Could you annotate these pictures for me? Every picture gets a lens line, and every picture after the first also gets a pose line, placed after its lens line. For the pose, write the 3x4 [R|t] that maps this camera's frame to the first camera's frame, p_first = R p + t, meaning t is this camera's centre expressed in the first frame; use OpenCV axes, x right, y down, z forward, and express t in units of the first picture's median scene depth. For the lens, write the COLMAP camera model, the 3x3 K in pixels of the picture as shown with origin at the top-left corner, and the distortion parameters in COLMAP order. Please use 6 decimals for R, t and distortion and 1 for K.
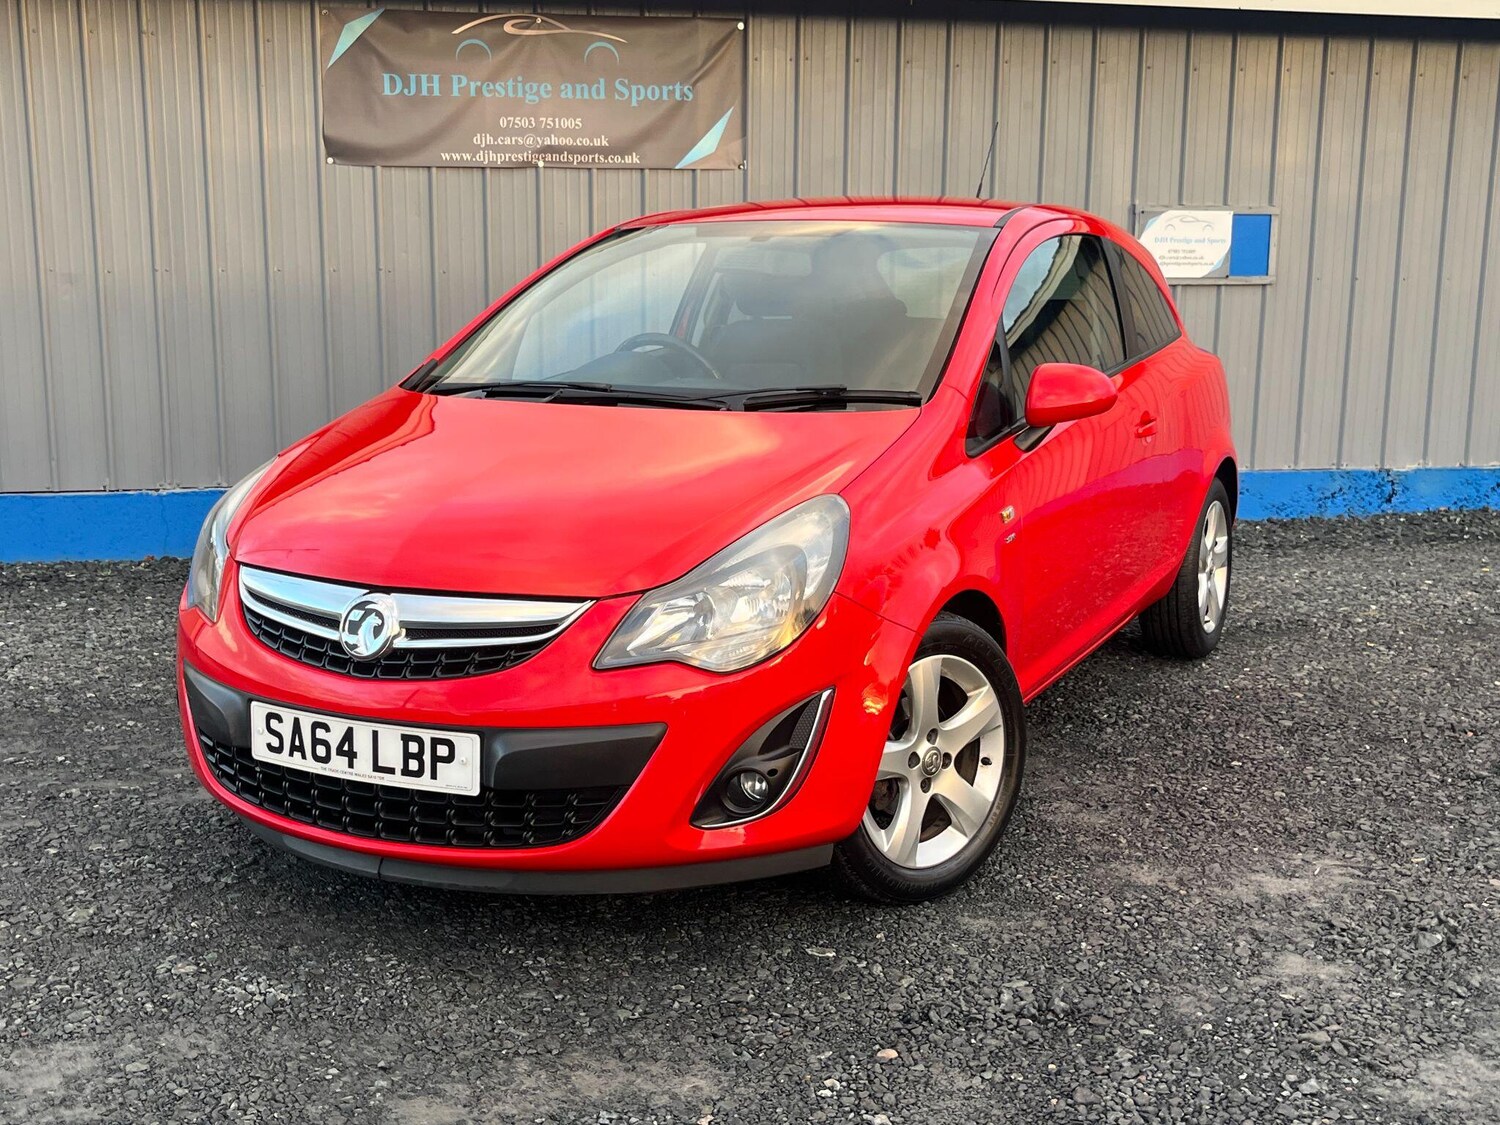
lens RADIAL K [[1745.2, 0, 751.3], [0, 1745.2, 571.1], [0, 0, 1]] dist [0.018738, 0.000000]
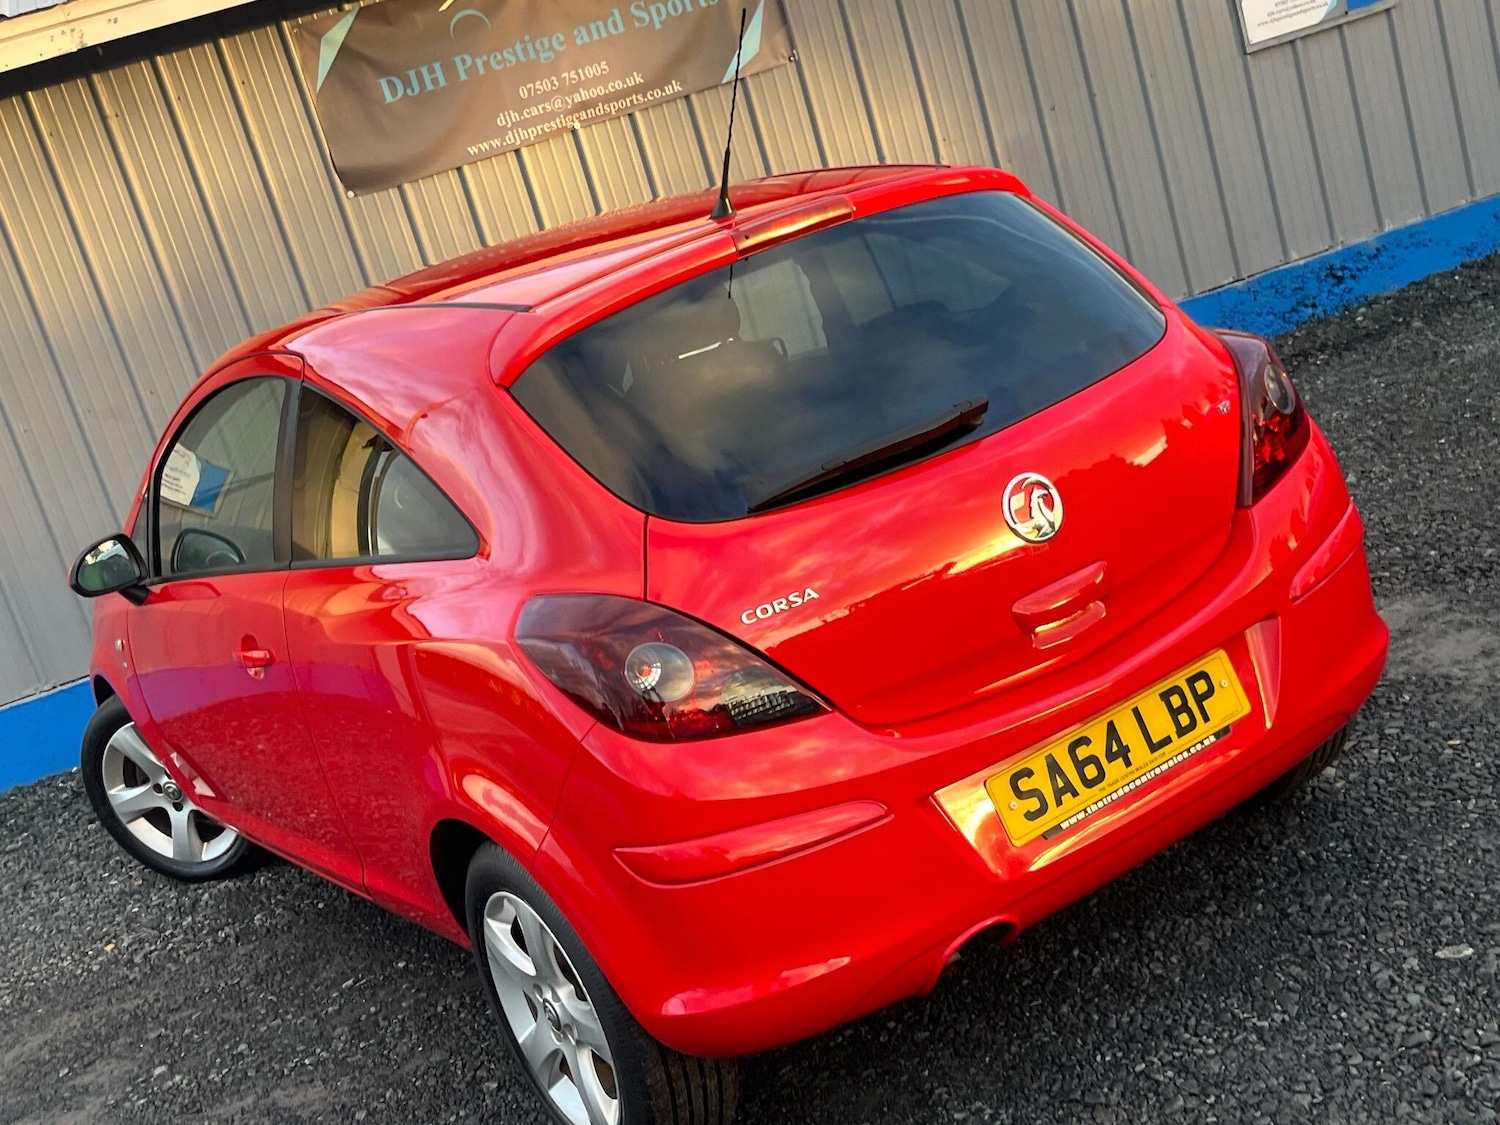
lens RADIAL K [[1906.2, 0, 736.2], [0, 1906.2, 574.0], [0, 0, 1]] dist [0.014674, 0.000000]
pose [[0.954912, -0.296741, -0.009412, -0.102811], [0.296773, 0.953164, 0.058355, -0.051847], [-0.008345, -0.058517, 0.998252, 0.035594]]
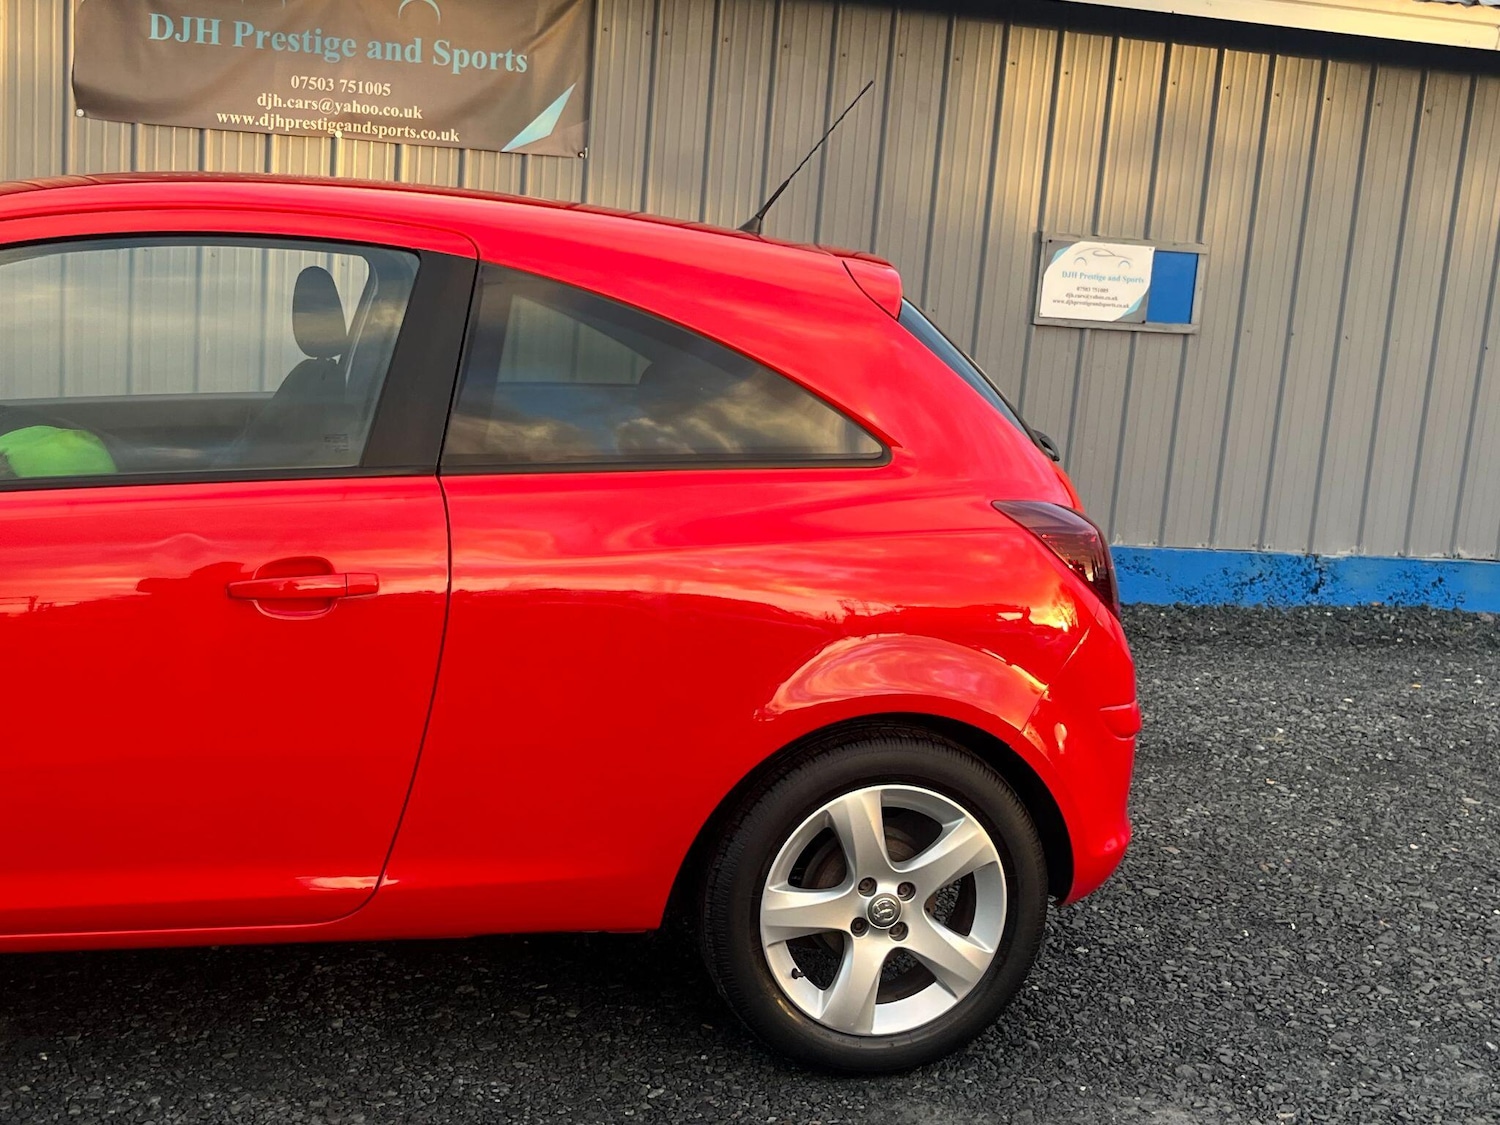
lens RADIAL K [[1906.2, 0, 751.9], [0, 1906.2, 566.6], [0, 0, 1]] dist [0.014674, 0.000000]
pose [[0.996849, 0.060884, 0.050852, 0.043205], [-0.060387, 0.998111, -0.011270, -0.028507], [-0.051442, 0.008163, 0.998643, 0.079893]]
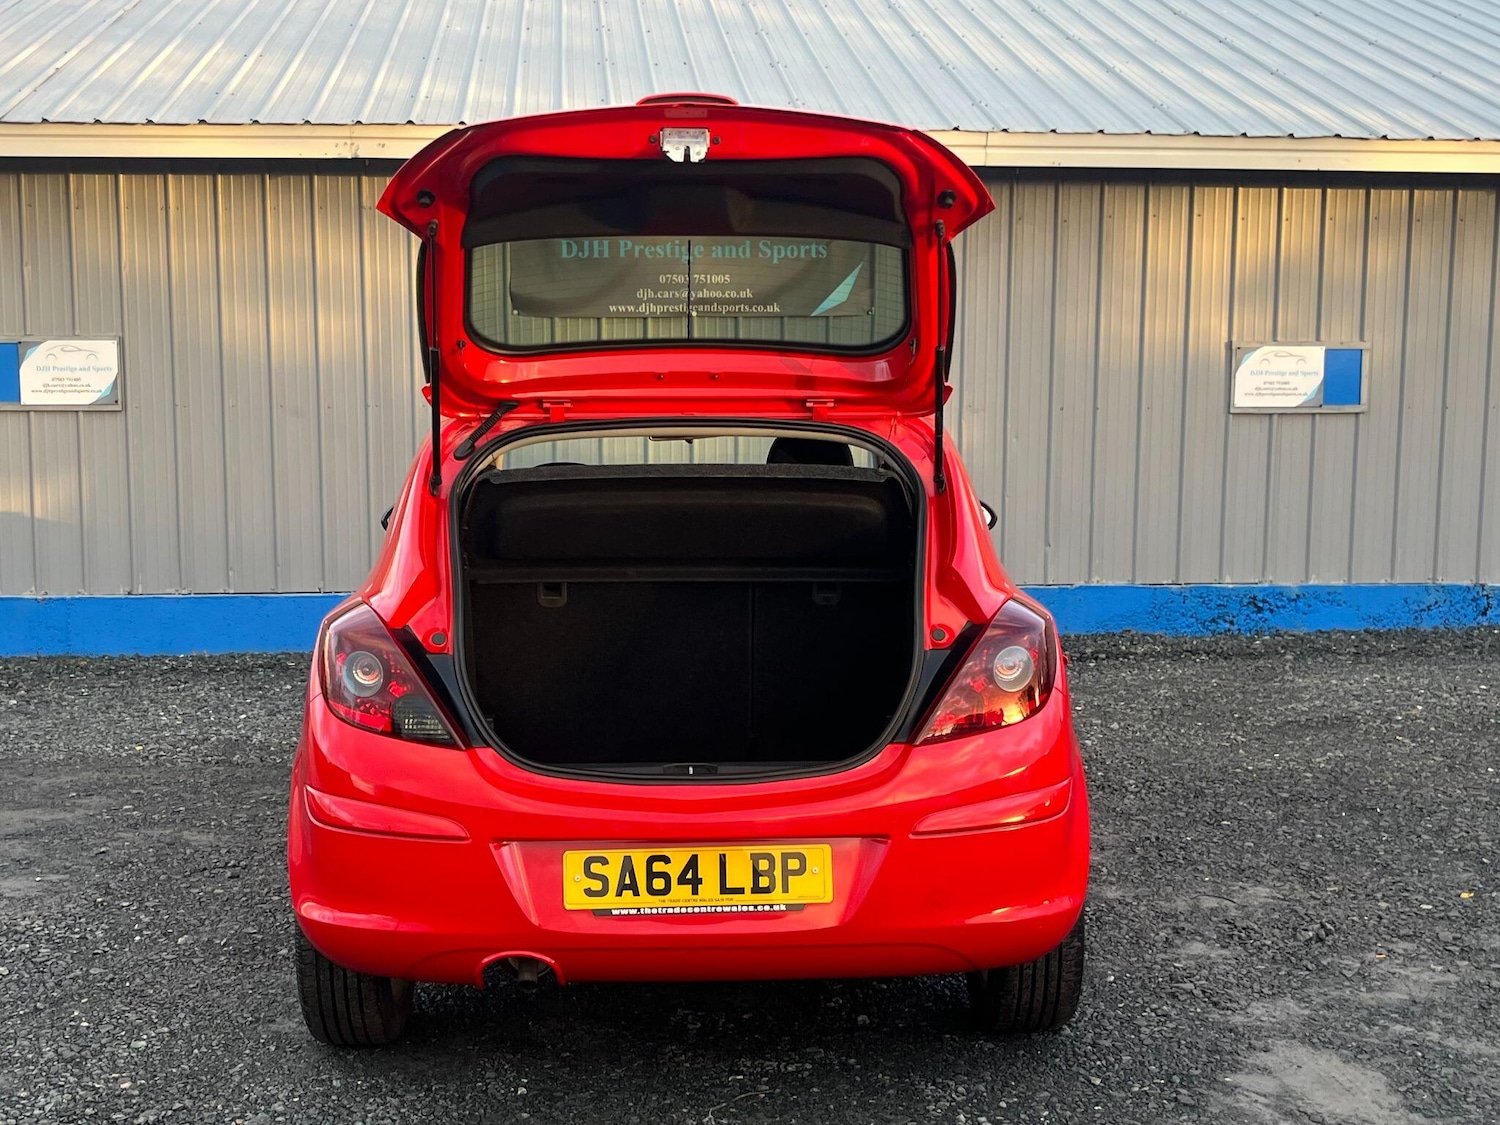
lens RADIAL K [[1906.2, 0, 741.3], [0, 1906.2, 556.1], [0, 0, 1]] dist [0.014674, 0.000000]
pose [[0.993550, 0.007368, -0.113154, 0.054256], [-0.015045, 0.997630, -0.067145, 0.010999], [0.112391, 0.068414, 0.991306, -0.232240]]
